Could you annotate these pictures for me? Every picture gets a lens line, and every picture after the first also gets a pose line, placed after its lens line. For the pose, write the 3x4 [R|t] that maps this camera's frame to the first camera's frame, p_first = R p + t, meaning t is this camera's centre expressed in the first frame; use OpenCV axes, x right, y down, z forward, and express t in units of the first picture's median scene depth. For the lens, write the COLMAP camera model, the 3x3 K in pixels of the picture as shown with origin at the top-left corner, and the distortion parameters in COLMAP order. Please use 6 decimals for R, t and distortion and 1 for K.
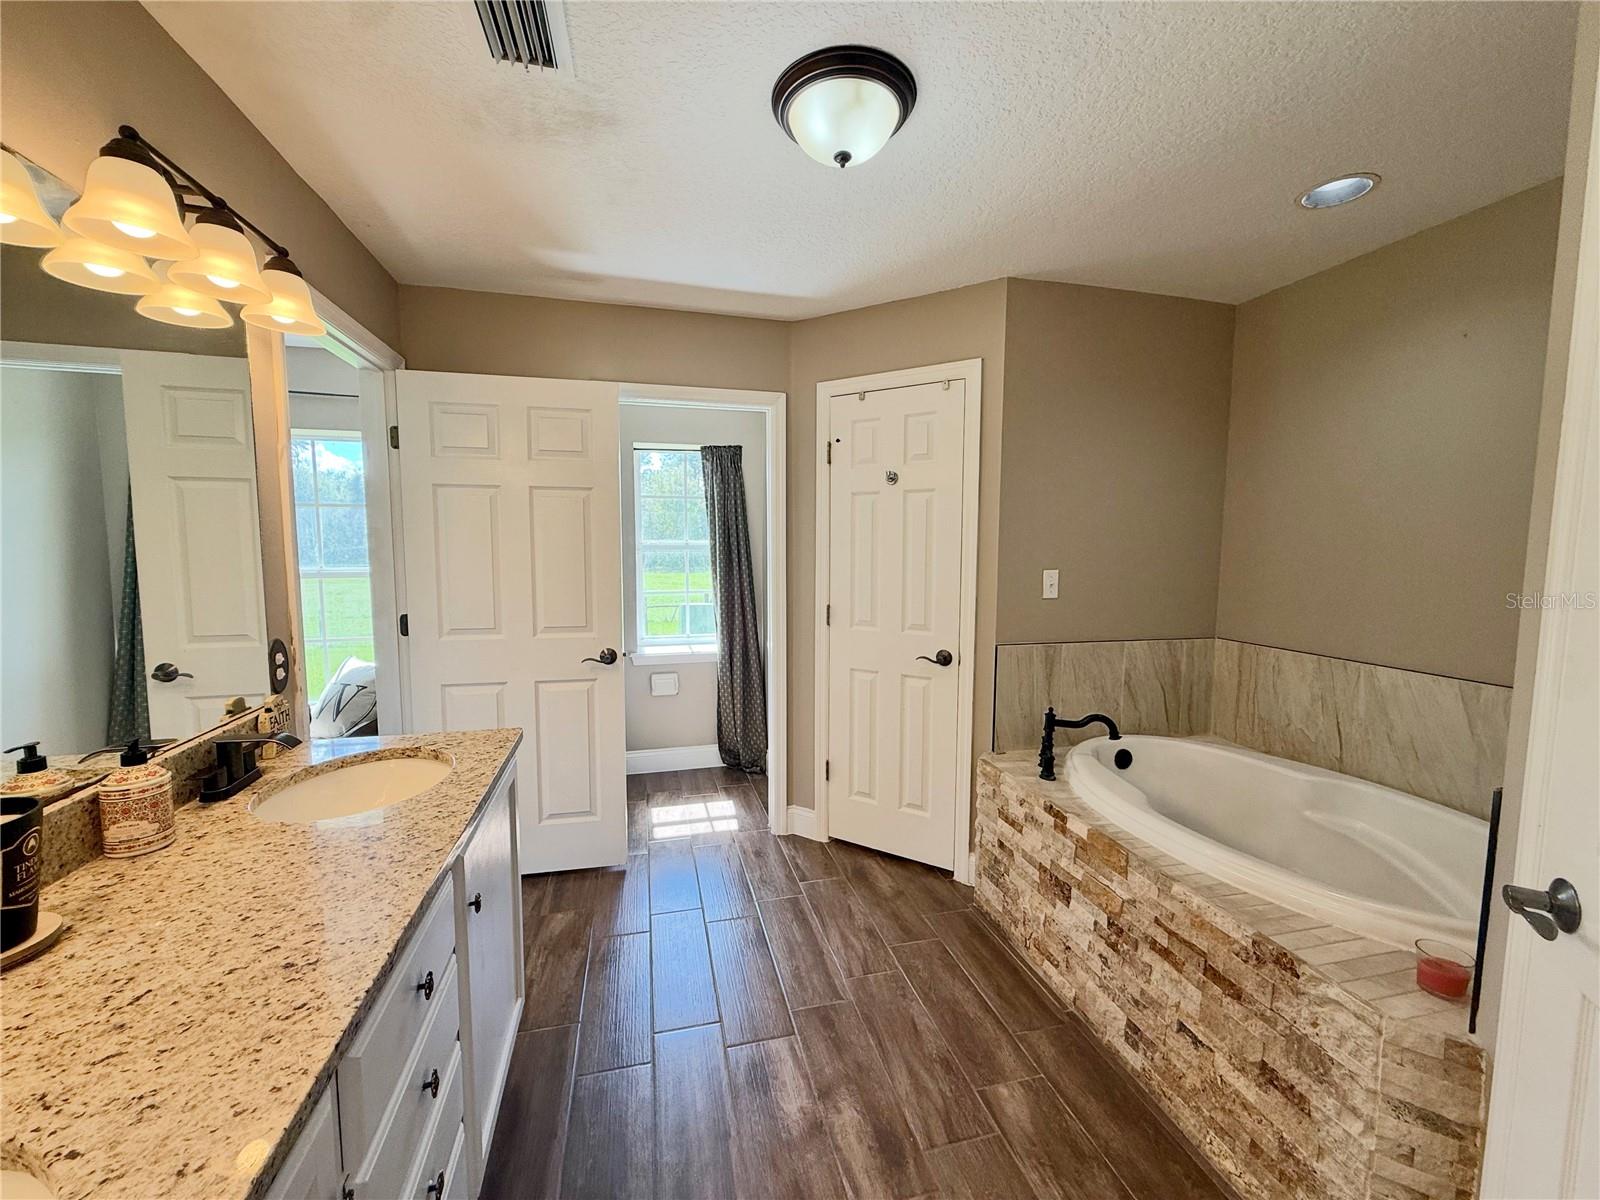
lens RADIAL K [[634.5, 0, 800.8], [0, 634.5, 597.6], [0, 0, 1]] dist [0.000508, -0.000143]
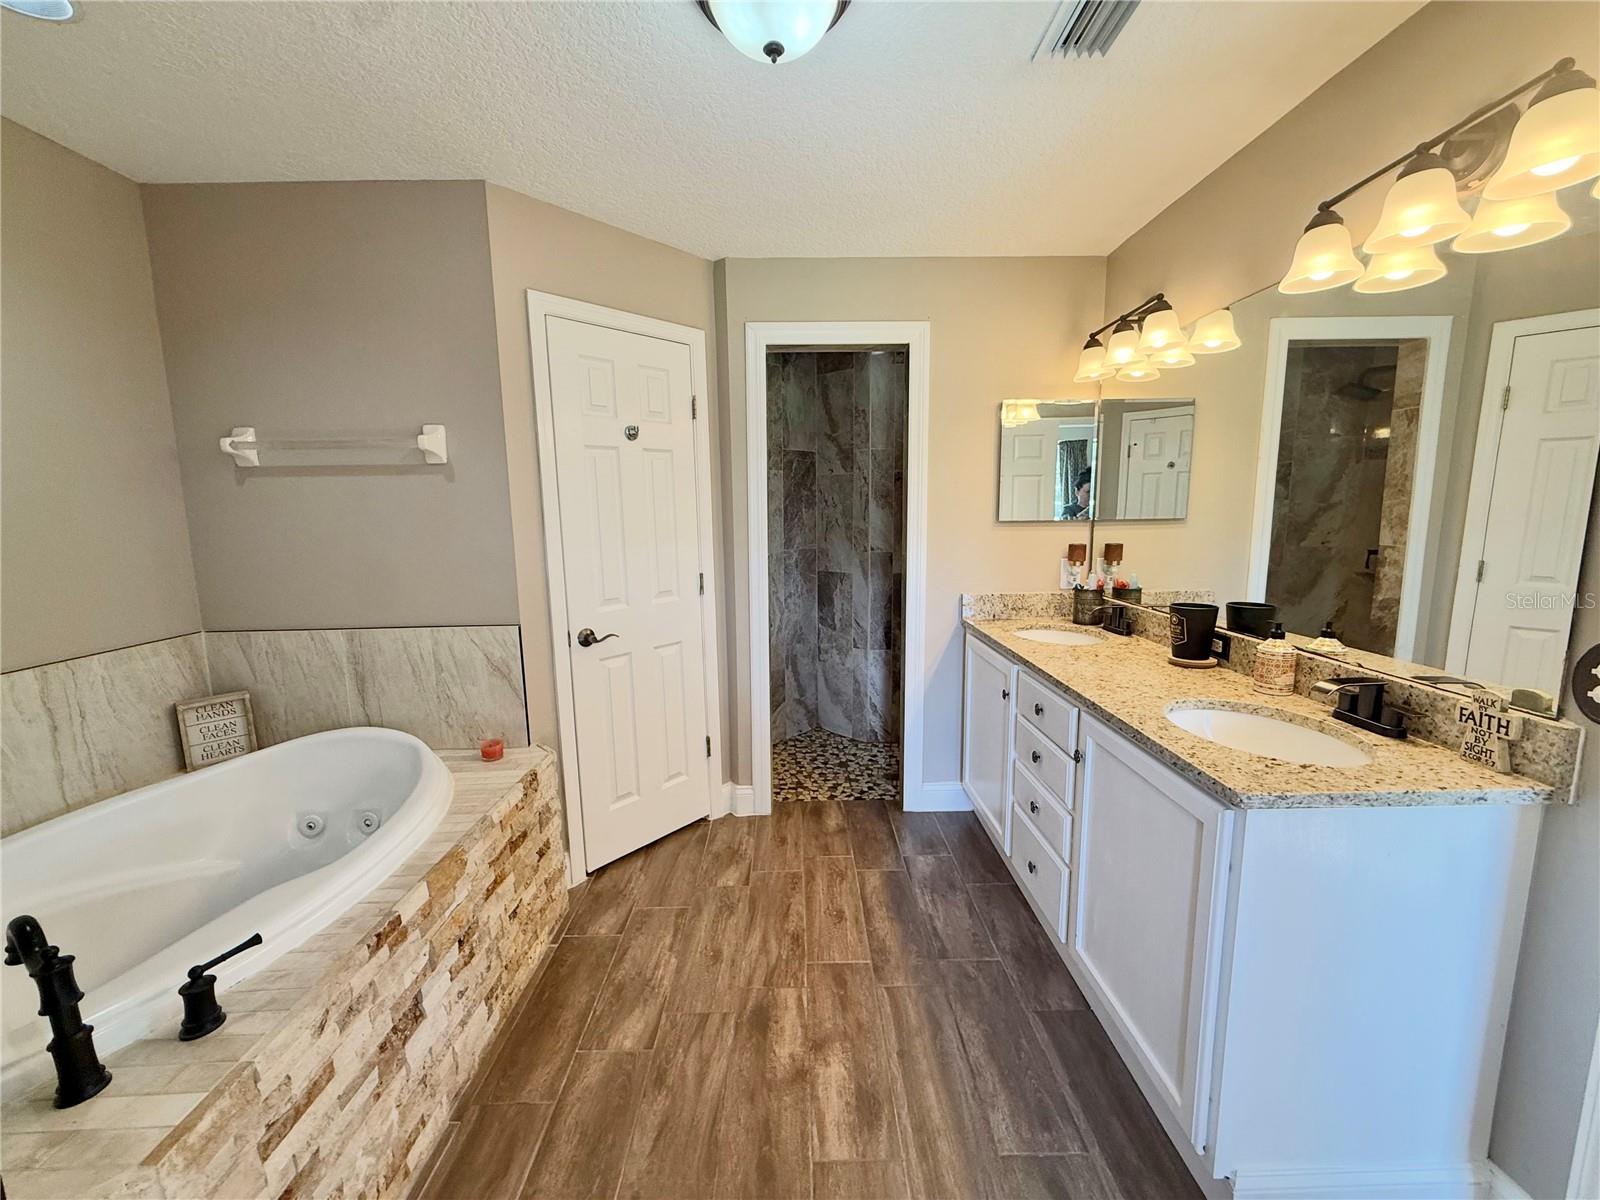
lens RADIAL K [[634.5, 0, 801.4], [0, 634.5, 596.8], [0, 0, 1]] dist [0.000508, -0.000143]
pose [[-0.972712, -0.025338, 0.230628, -0.162512], [0.027930, 0.974003, 0.224809, -0.138483], [-0.230329, 0.225116, -0.946716, 1.689937]]
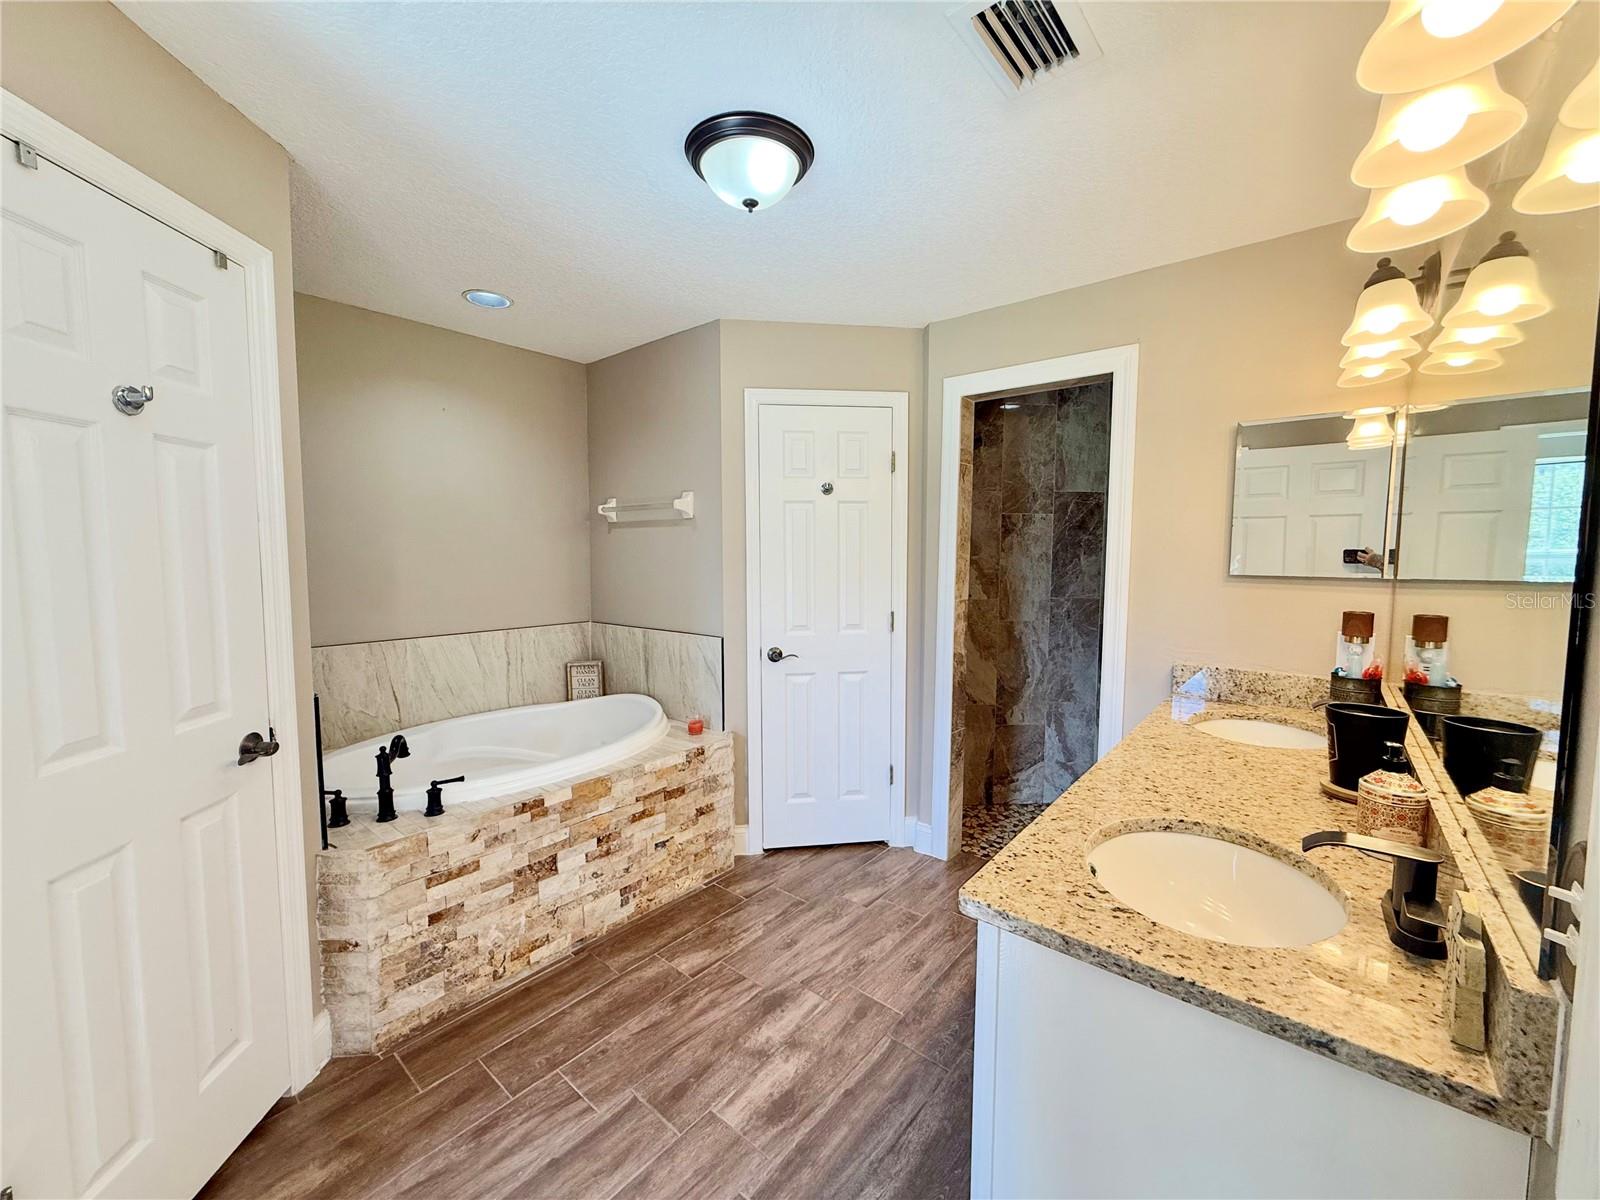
lens RADIAL K [[634.5, 0, 797.4], [0, 634.5, 597.8], [0, 0, 1]] dist [0.000508, -0.000143]
pose [[-0.586651, -0.066789, 0.807081, -0.795907], [0.065194, 0.989464, 0.129270, -0.123032], [-0.807212, 0.128453, -0.576116, 1.424263]]
